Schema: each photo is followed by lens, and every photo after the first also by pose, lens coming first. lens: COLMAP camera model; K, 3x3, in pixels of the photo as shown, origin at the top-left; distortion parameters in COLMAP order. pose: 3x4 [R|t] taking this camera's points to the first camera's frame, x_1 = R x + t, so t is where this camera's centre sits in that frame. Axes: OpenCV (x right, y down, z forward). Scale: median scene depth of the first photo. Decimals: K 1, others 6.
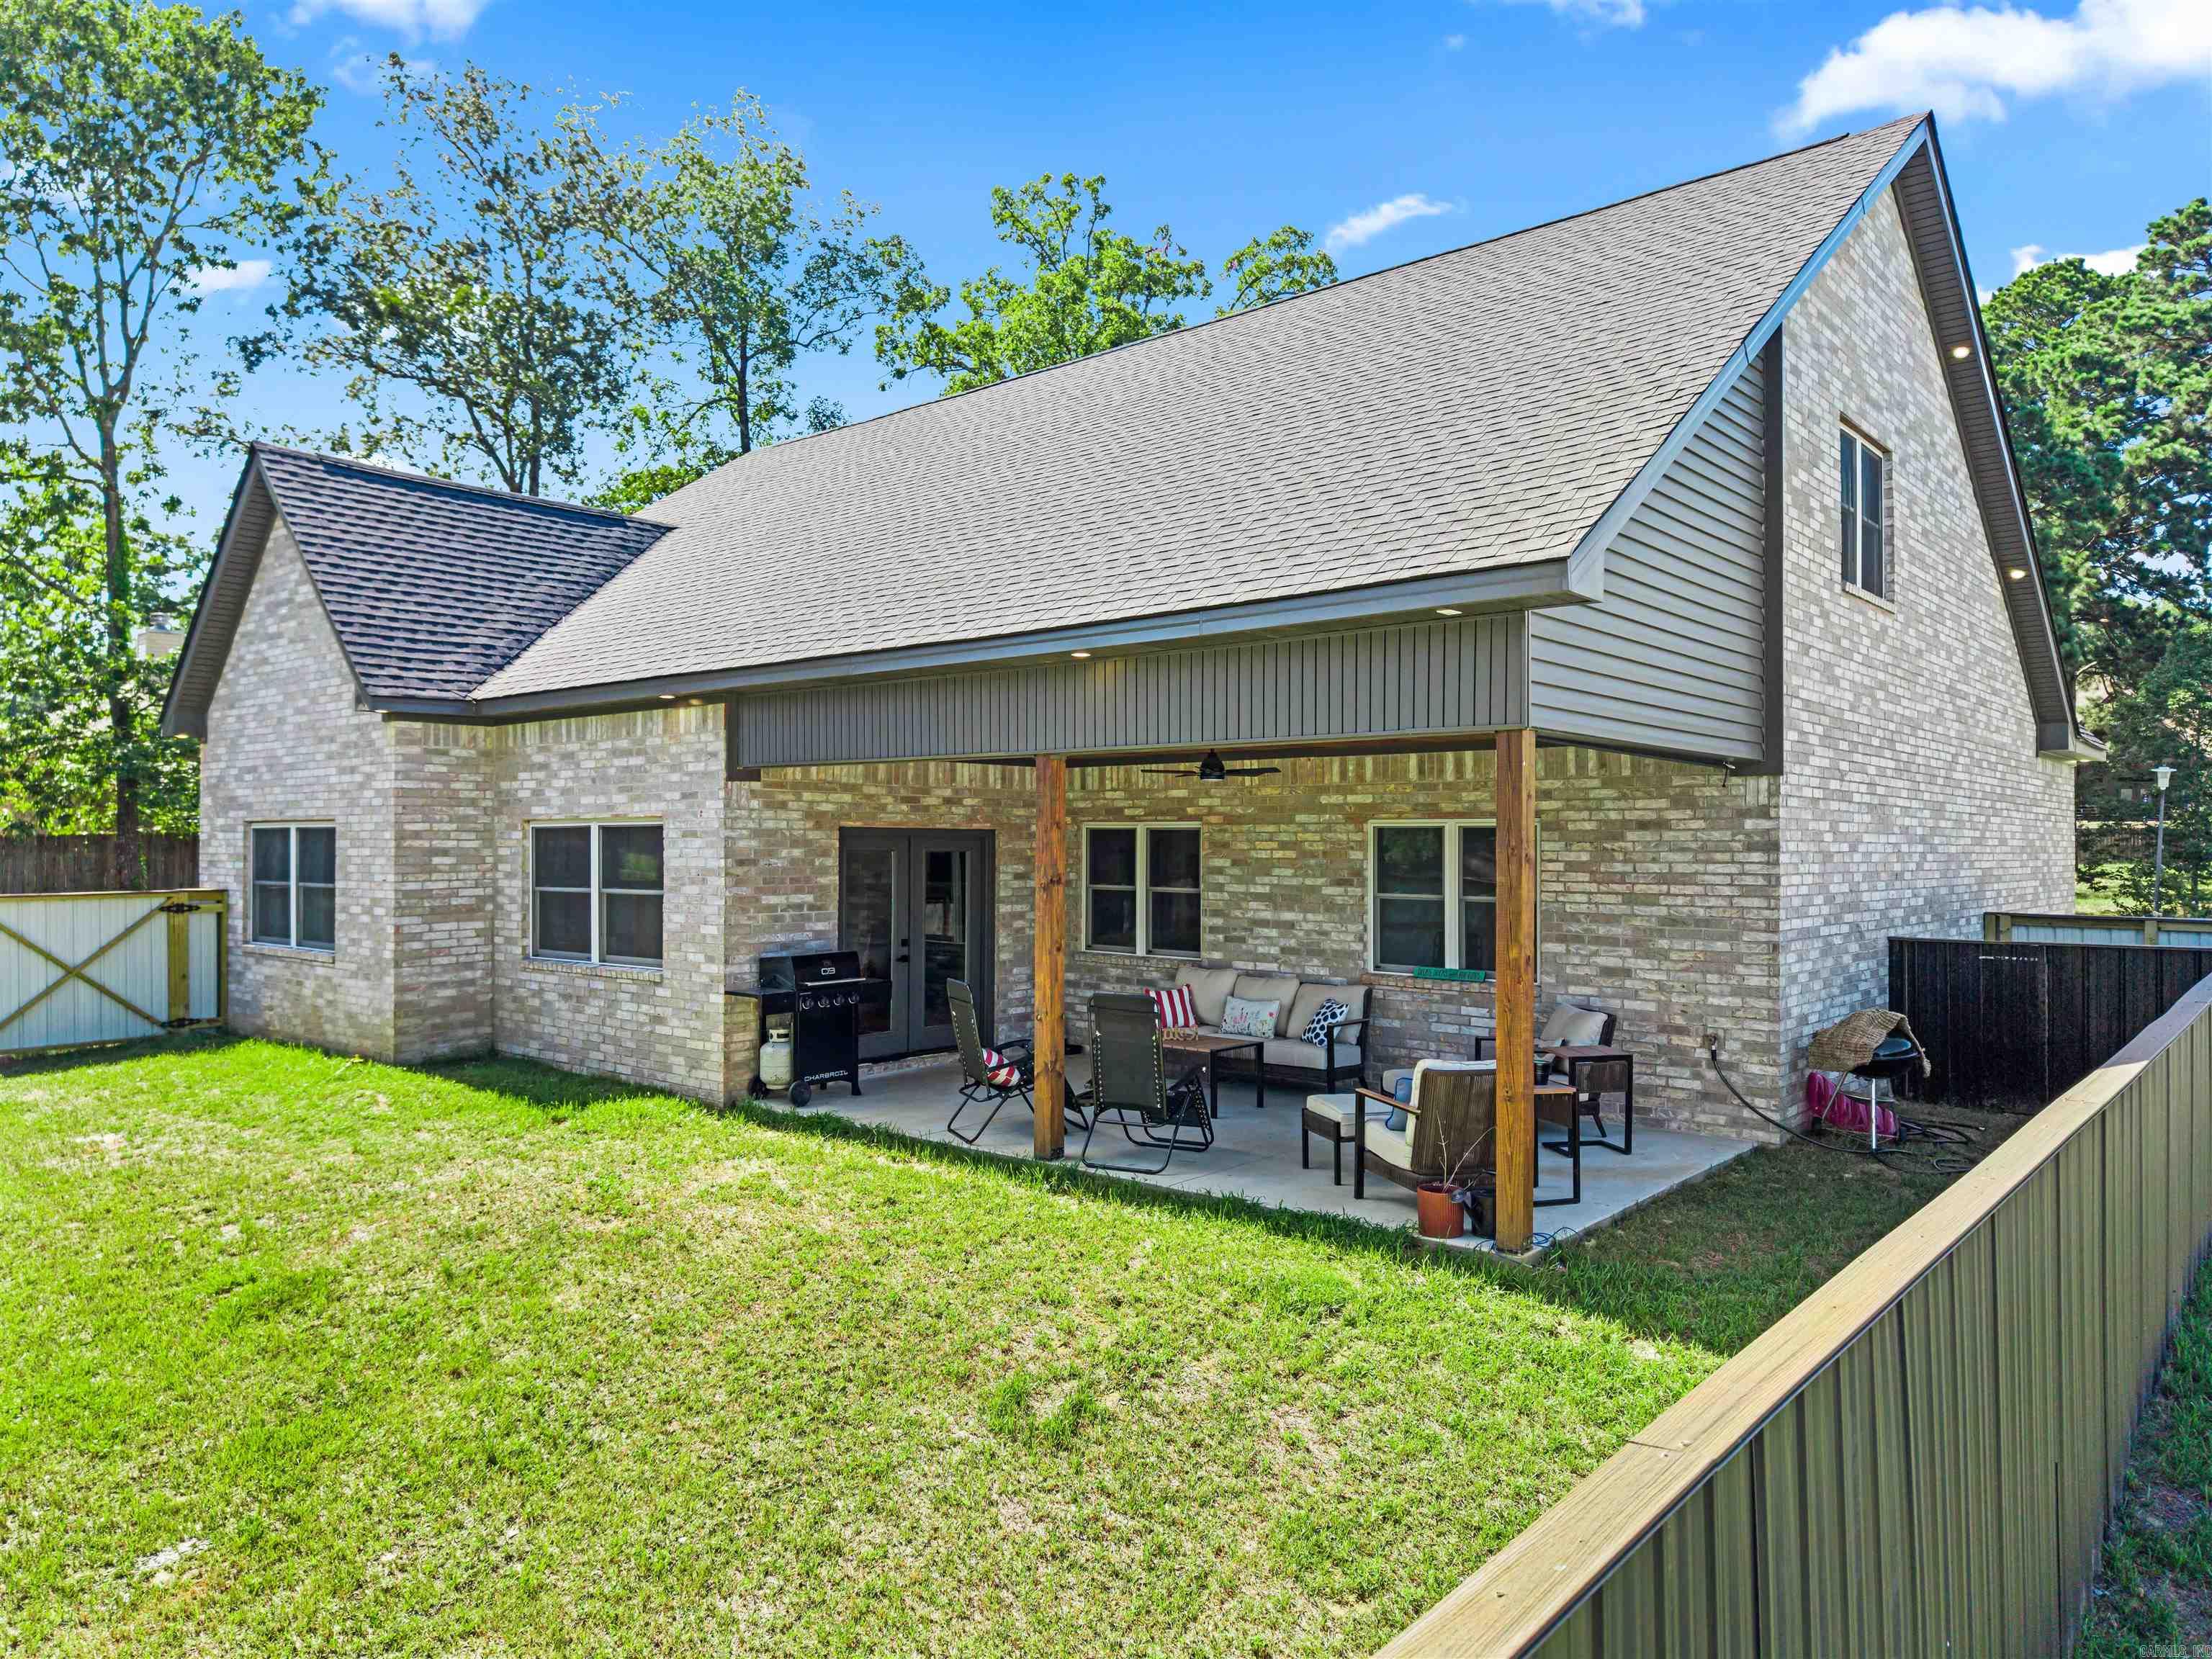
lens RADIAL K [[1475.1, 0, 1106.0], [0, 1475.1, 836.1], [0, 0, 1]] dist [0.055600, -0.081488]
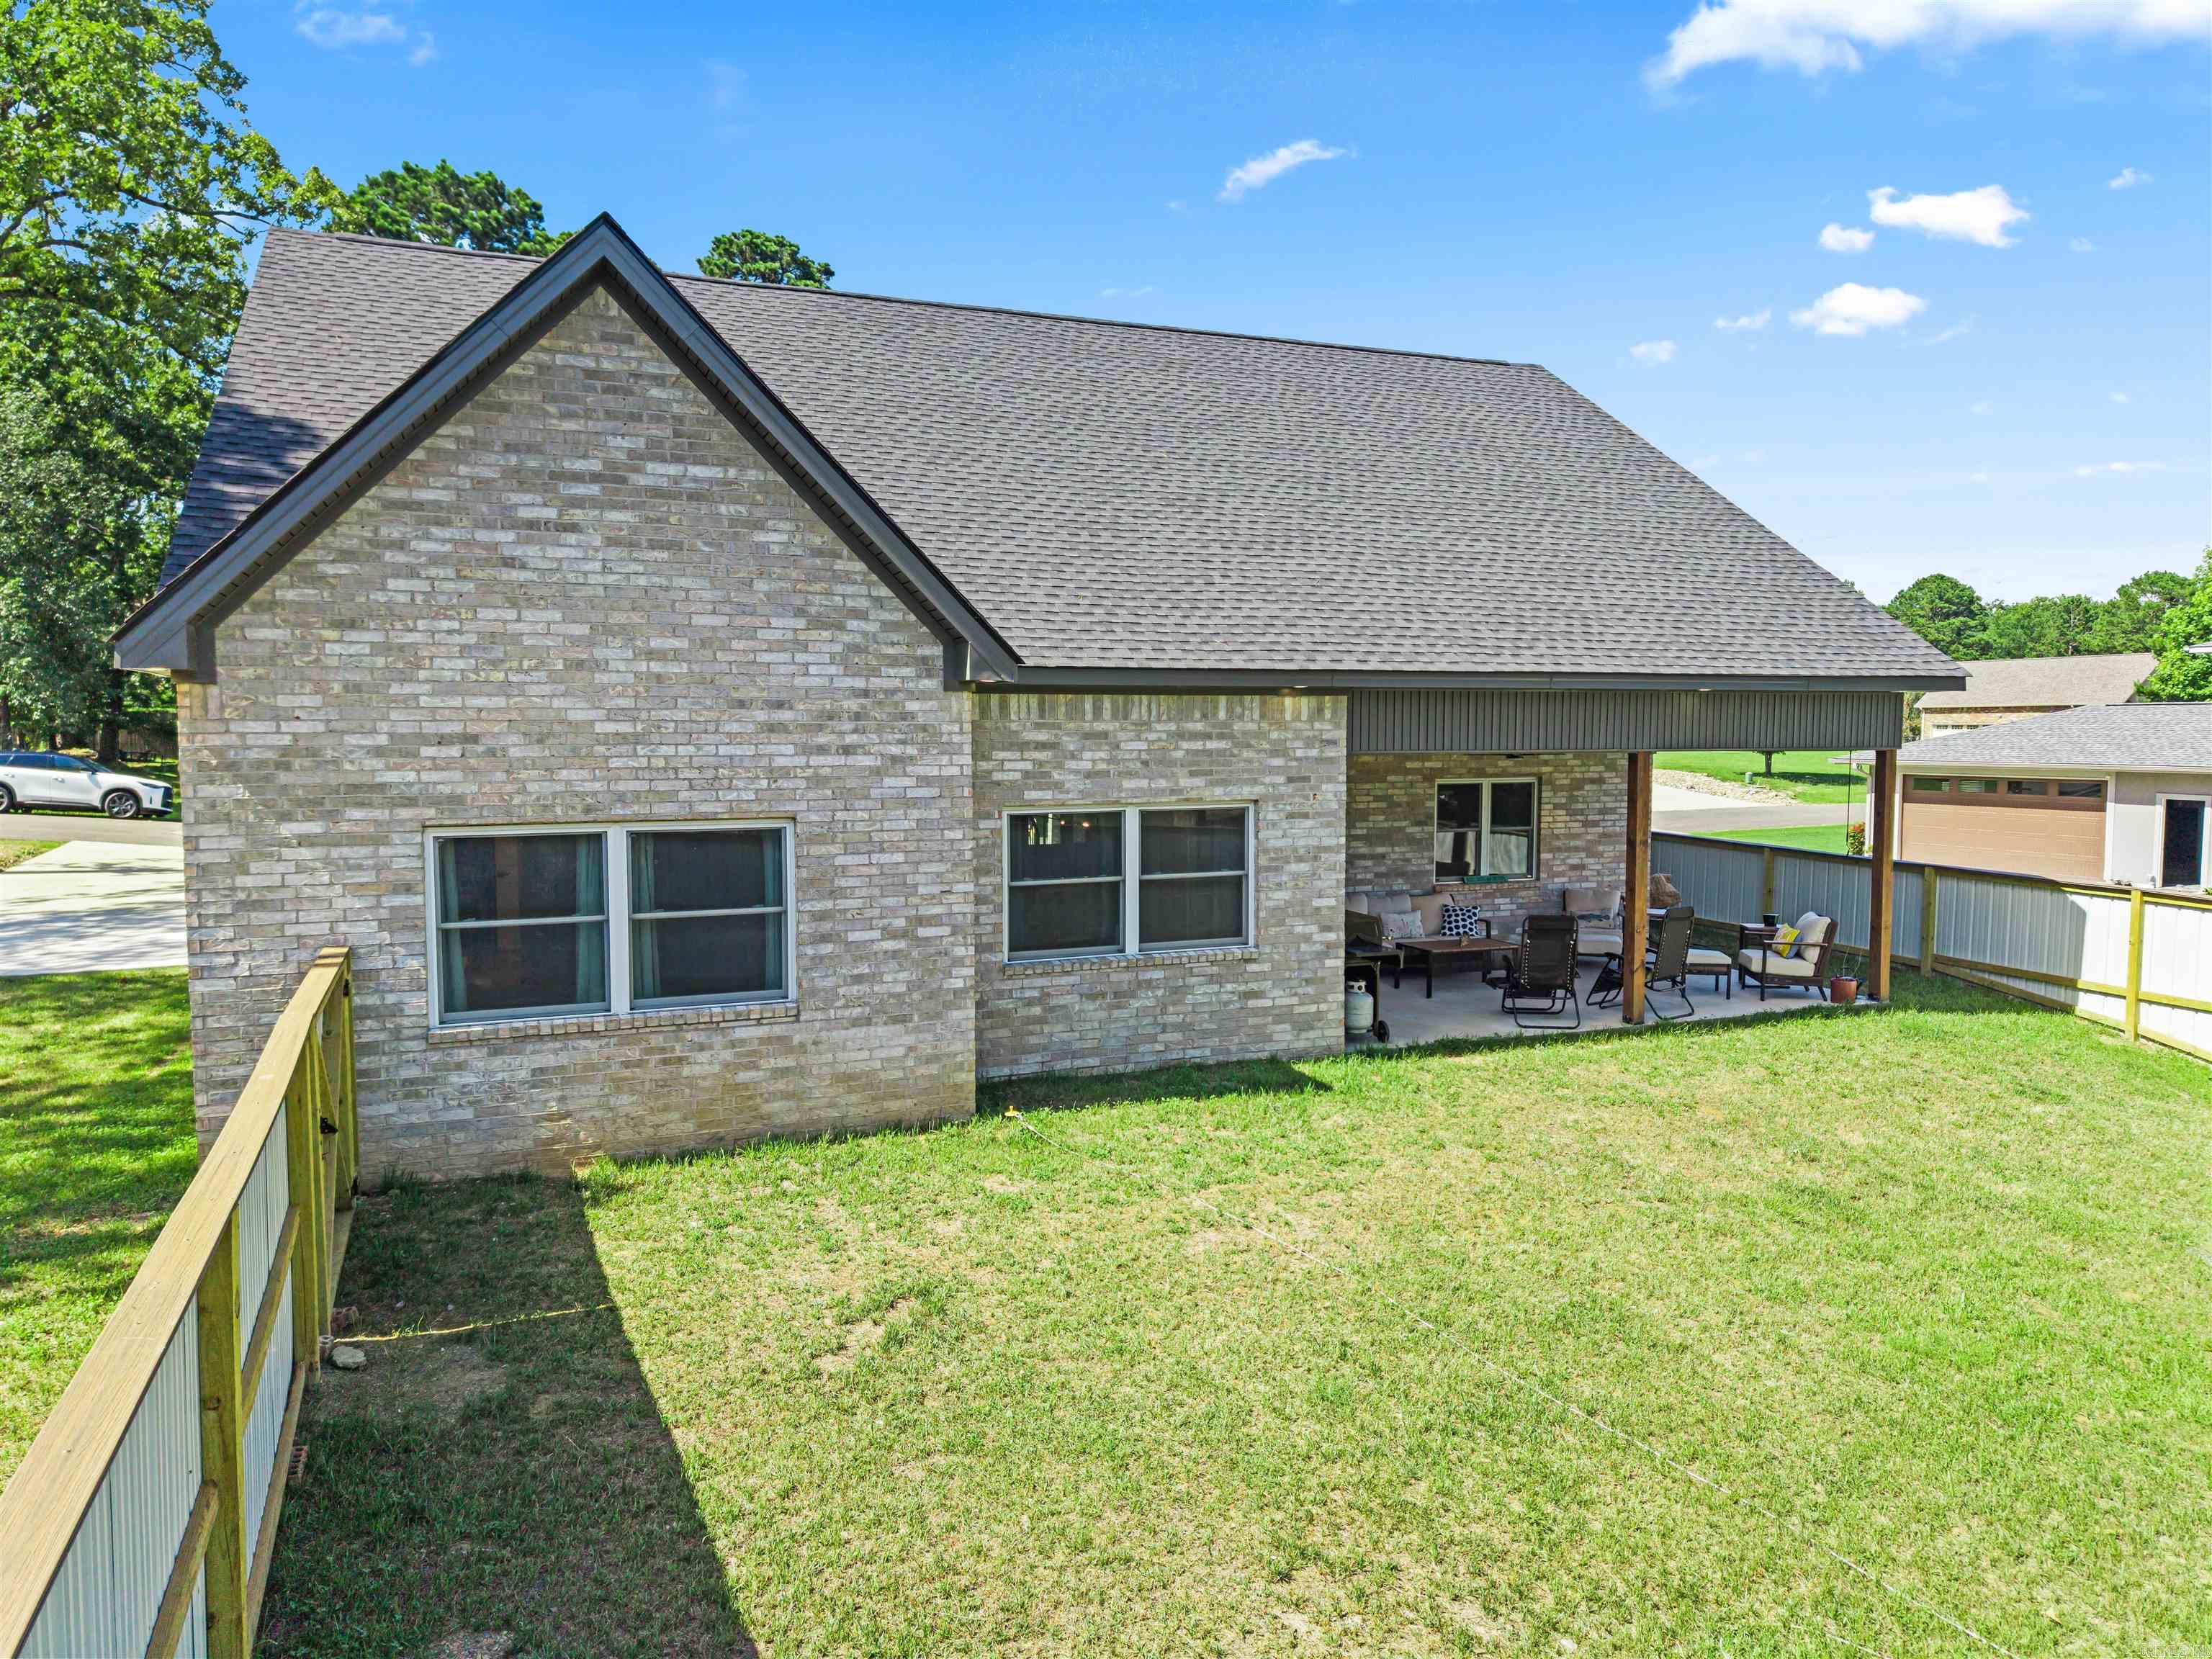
lens RADIAL K [[1475.1, 0, 1106.0], [0, 1475.1, 836.1], [0, 0, 1]] dist [0.055600, -0.081488]
pose [[0.455212, -0.068249, 0.887763, -1.329198], [-0.001251, 0.997008, 0.077289, -0.070655], [-0.890382, -0.036293, 0.453765, 0.666305]]
